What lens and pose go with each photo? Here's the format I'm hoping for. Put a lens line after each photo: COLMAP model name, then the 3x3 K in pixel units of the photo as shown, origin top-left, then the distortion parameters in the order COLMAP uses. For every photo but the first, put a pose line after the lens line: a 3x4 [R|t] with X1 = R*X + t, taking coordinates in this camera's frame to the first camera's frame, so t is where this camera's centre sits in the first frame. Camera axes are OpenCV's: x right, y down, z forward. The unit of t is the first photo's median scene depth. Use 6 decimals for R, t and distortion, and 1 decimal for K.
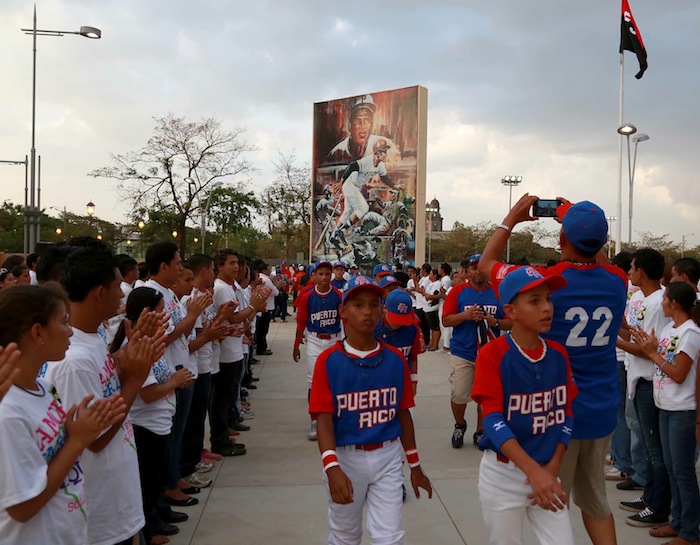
lens RADIAL K [[700.0, 0, 389.5], [0, 700.0, 265.2], [0, 0, 1]] dist [-0.060274, 0.000000]
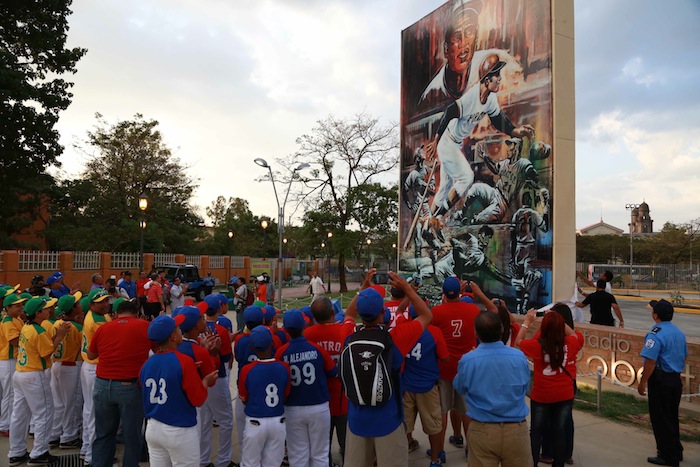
lens RADIAL K [[550.3, 0, 332.6], [0, 550.3, 234.3], [0, 0, 1]] dist [-0.066935, 0.045663]
pose [[0.894810, -0.020020, -0.445998, 0.065066], [-0.004159, 0.998577, -0.053168, -0.009421], [0.446428, 0.049430, 0.893453, 0.534573]]
